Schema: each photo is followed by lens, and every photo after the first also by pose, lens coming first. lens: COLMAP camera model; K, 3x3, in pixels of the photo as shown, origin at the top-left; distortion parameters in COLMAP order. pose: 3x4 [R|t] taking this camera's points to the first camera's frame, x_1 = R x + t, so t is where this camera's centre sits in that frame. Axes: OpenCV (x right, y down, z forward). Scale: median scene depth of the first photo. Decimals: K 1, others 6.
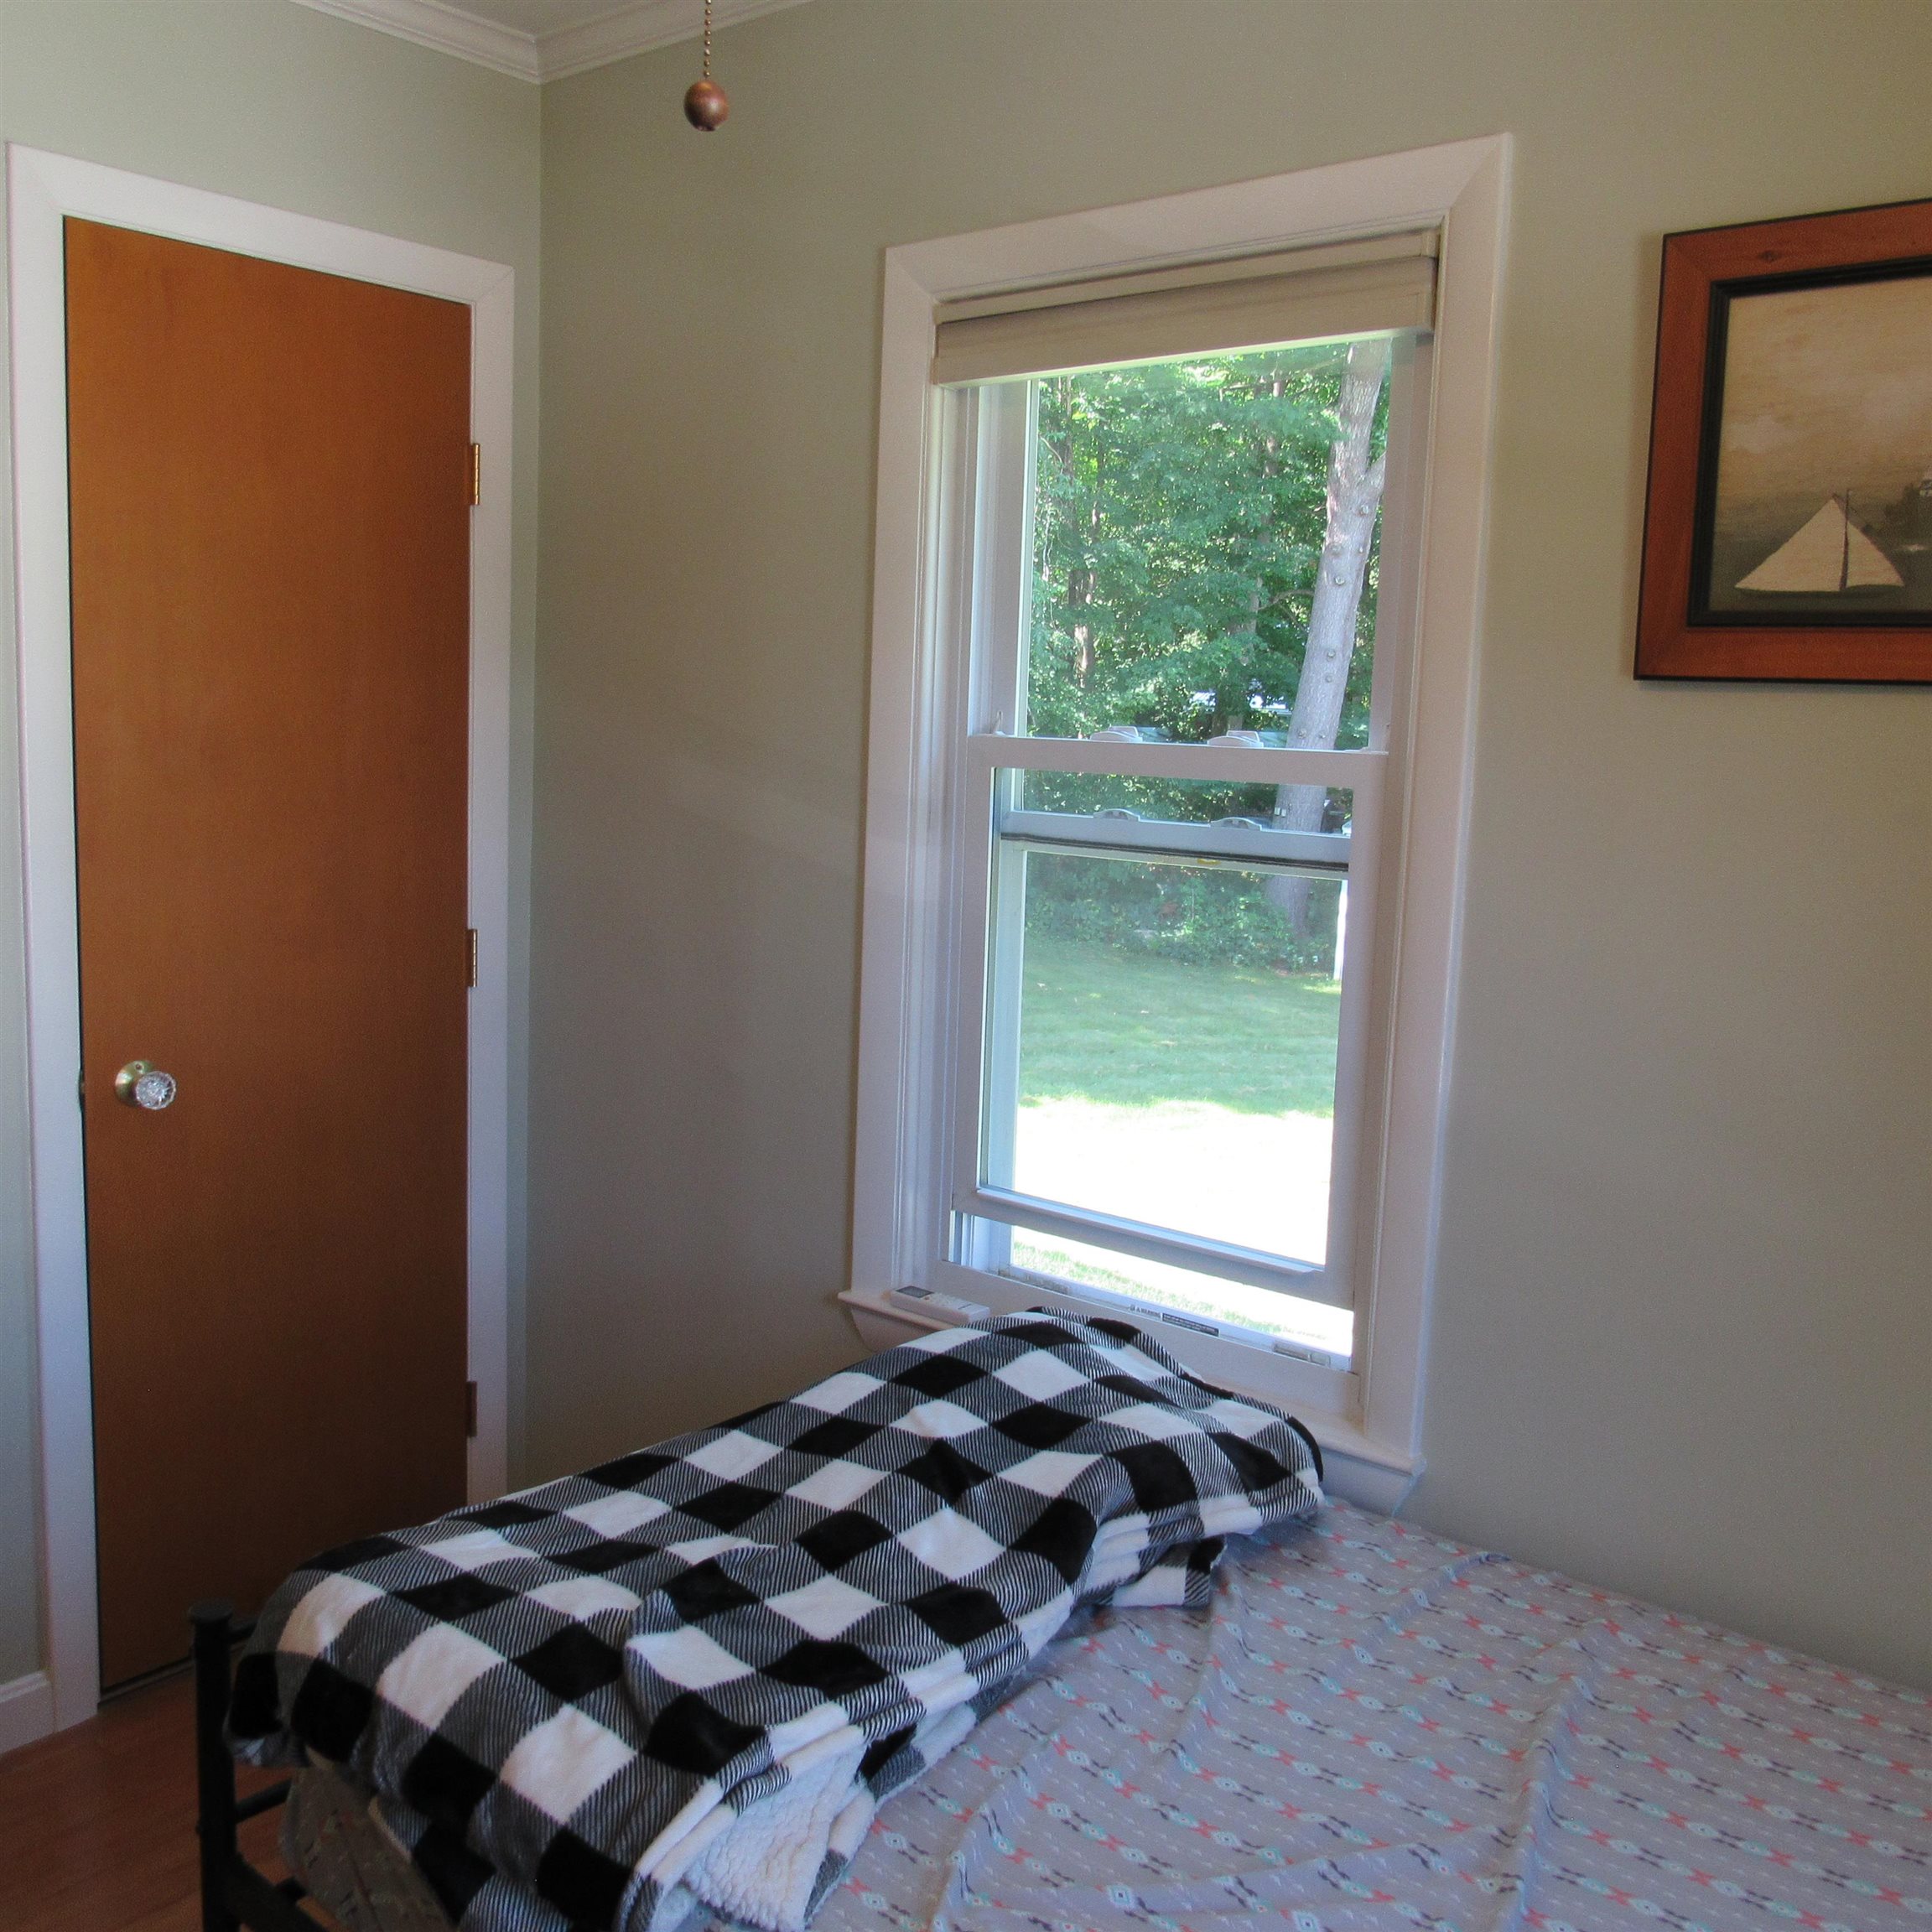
lens RADIAL K [[1837.4, 0, 966.1], [0, 1837.4, 963.4], [0, 0, 1]] dist [-0.021686, 0.000000]
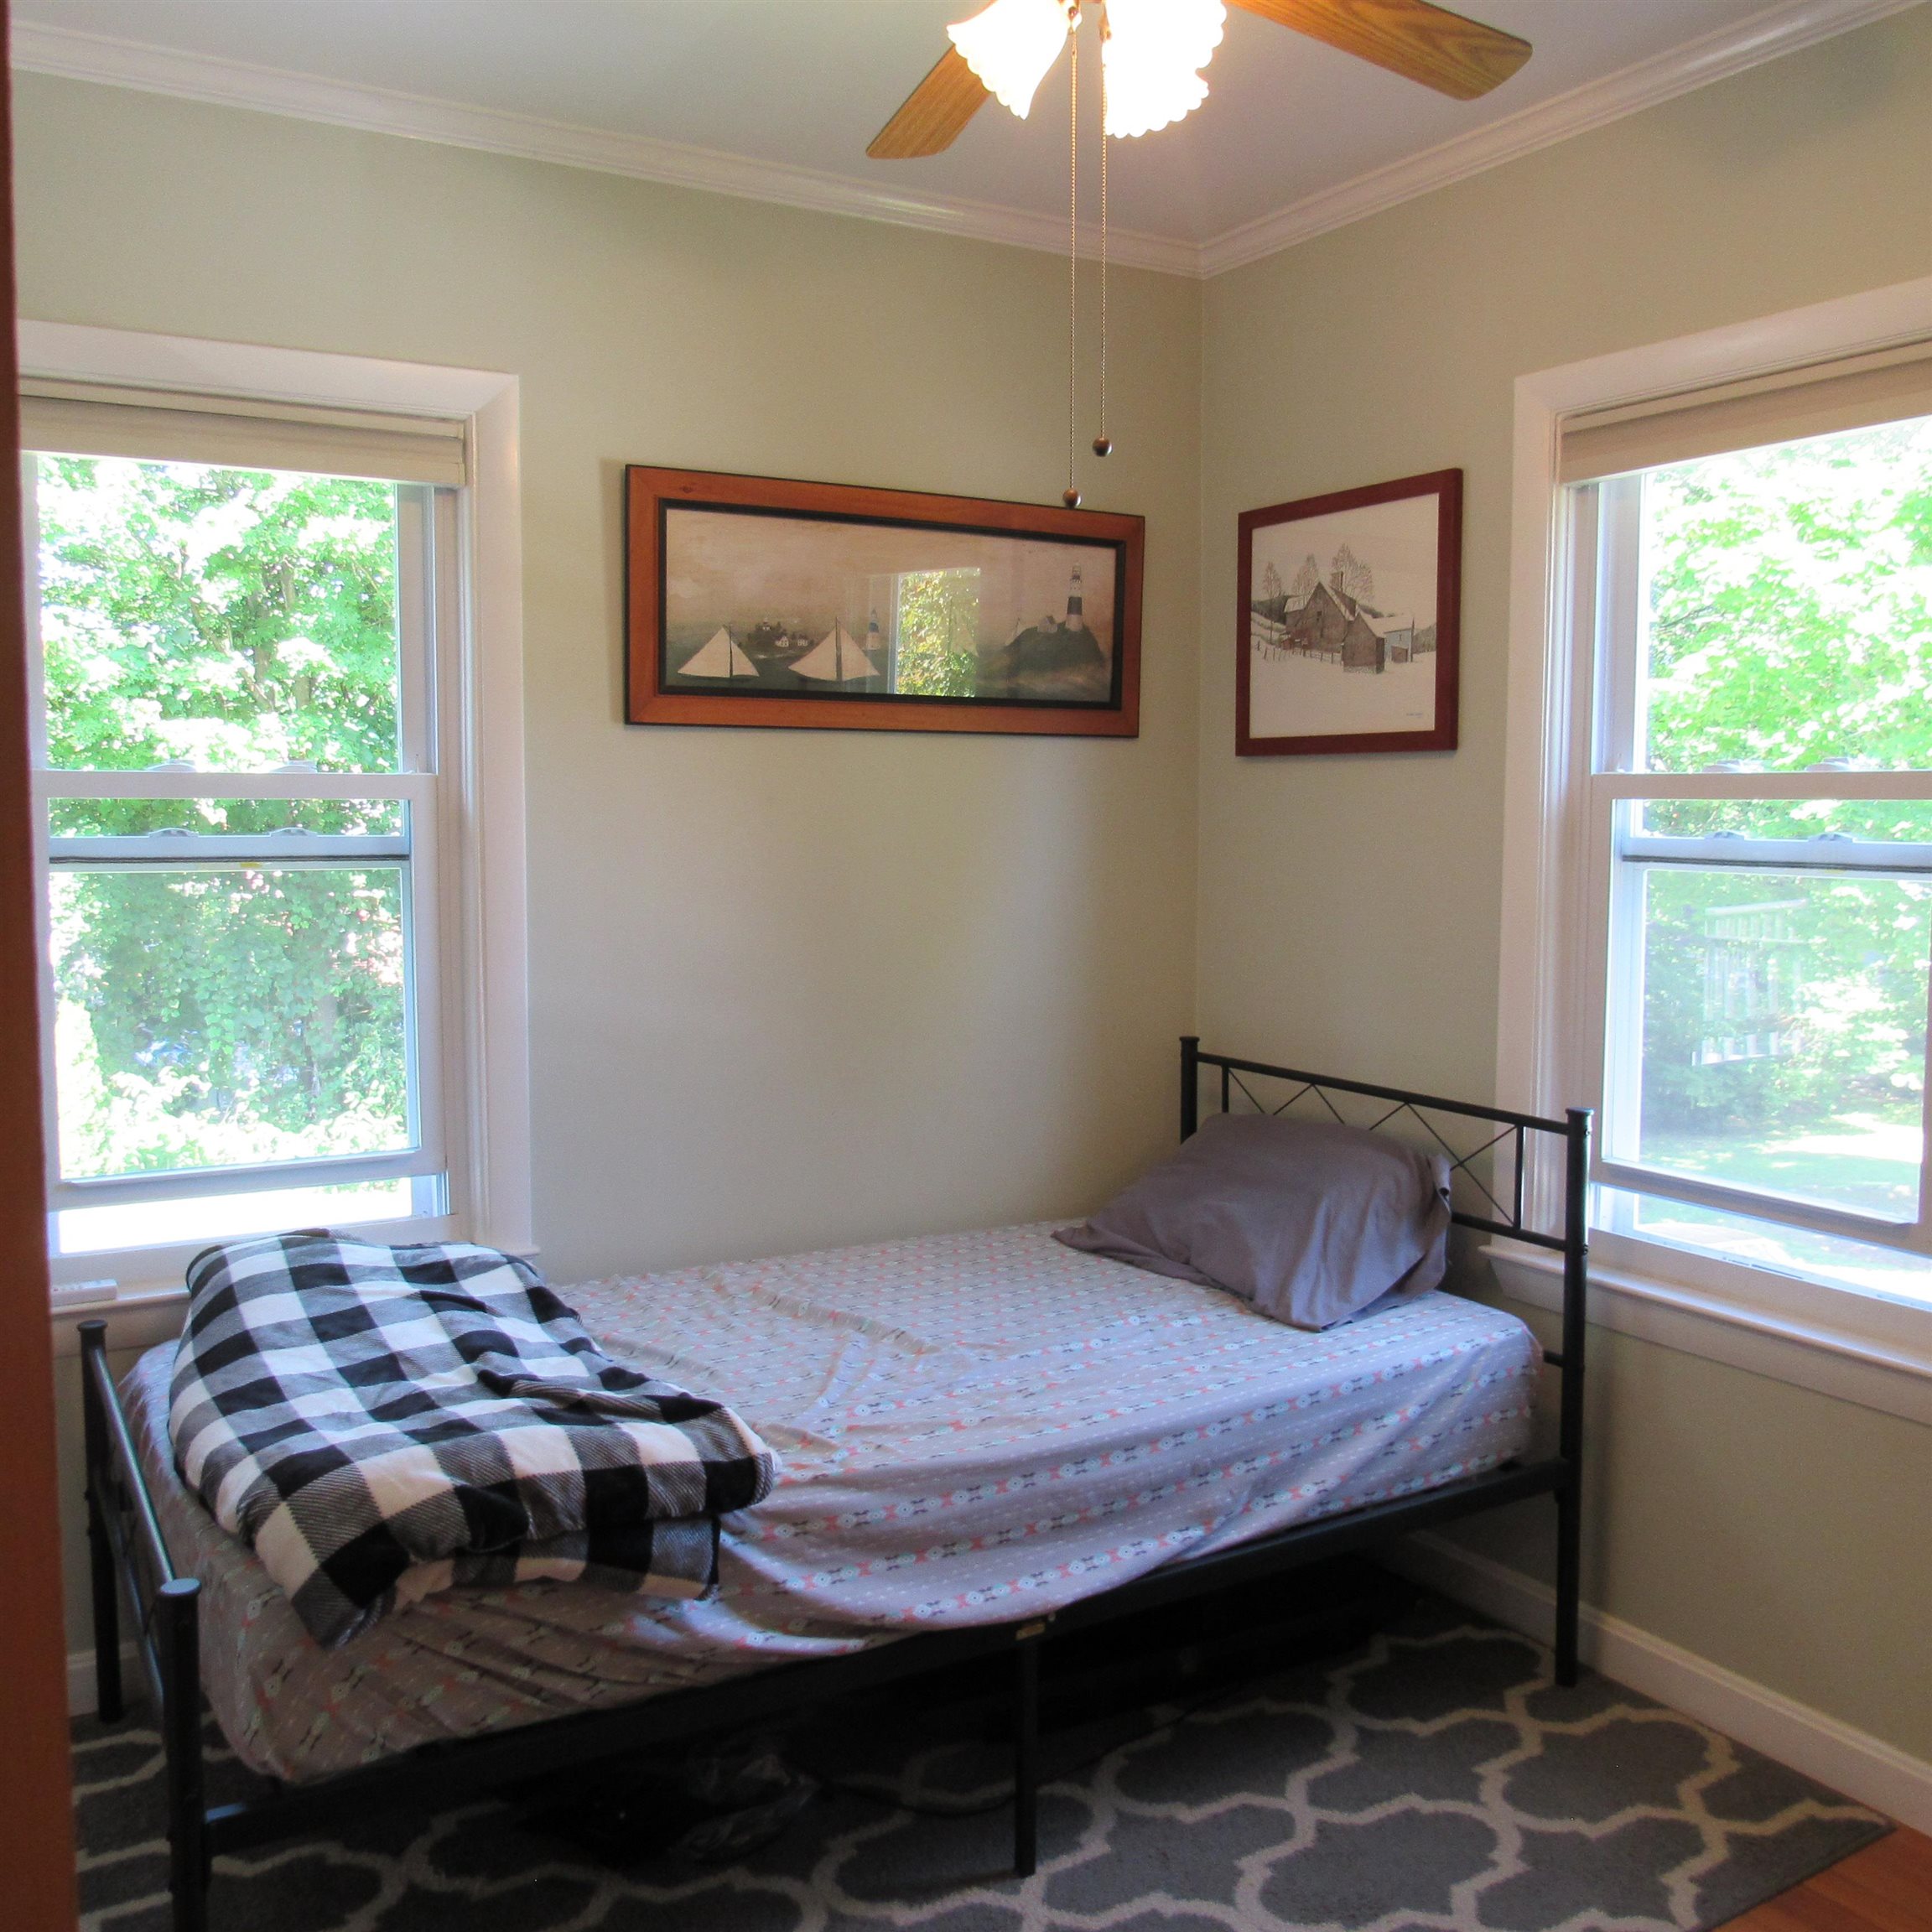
lens RADIAL K [[1837.4, 0, 965.2], [0, 1837.4, 964.1], [0, 0, 1]] dist [-0.021686, 0.000000]
pose [[0.341998, -0.120218, 0.931979, -1.173287], [0.129627, 0.988337, 0.079920, -0.034163], [-0.930717, 0.093477, 0.353593, 0.146271]]
